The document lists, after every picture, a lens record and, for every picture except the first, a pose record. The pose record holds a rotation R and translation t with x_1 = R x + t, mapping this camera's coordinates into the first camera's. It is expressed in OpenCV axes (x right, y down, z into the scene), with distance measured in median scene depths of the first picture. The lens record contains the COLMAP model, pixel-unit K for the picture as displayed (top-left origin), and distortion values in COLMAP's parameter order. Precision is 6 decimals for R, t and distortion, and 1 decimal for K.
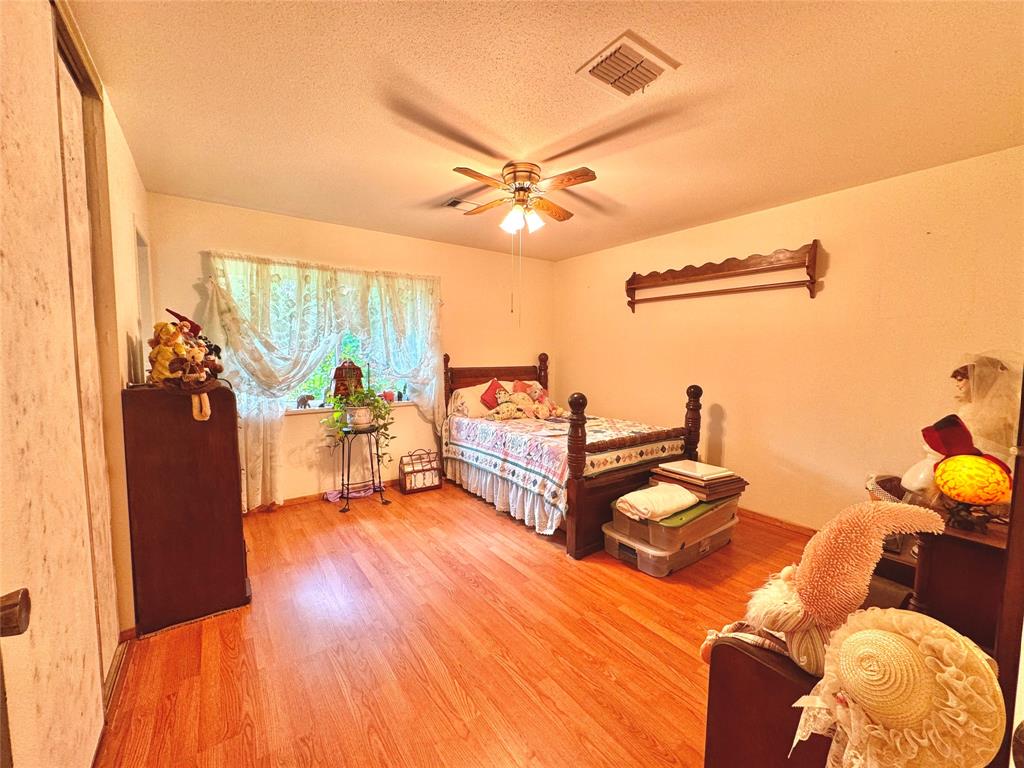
lens RADIAL K [[405.0, 0, 509.7], [0, 405.0, 383.3], [0, 0, 1]] dist [-0.003857, -0.000274]
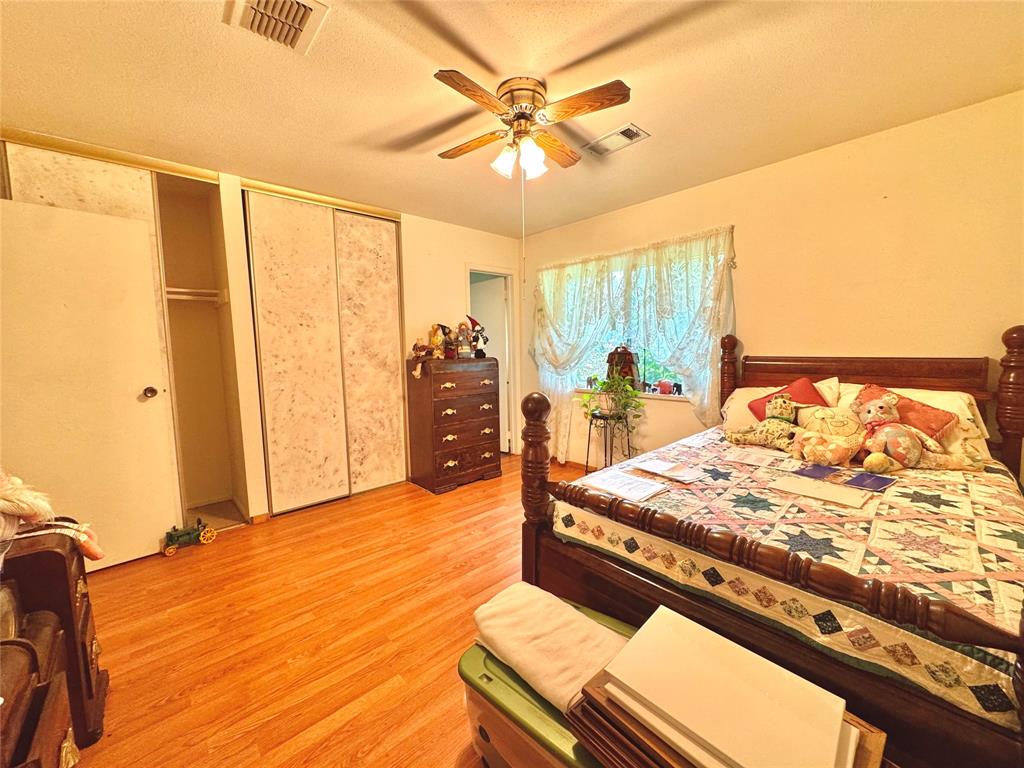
lens RADIAL K [[405.0, 0, 511.6], [0, 405.0, 384.2], [0, 0, 1]] dist [-0.003857, -0.000274]
pose [[0.127350, 0.089481, -0.987813, 0.653747], [-0.059150, 0.994835, 0.082492, -0.034028], [0.990093, 0.047924, 0.131985, 0.719418]]
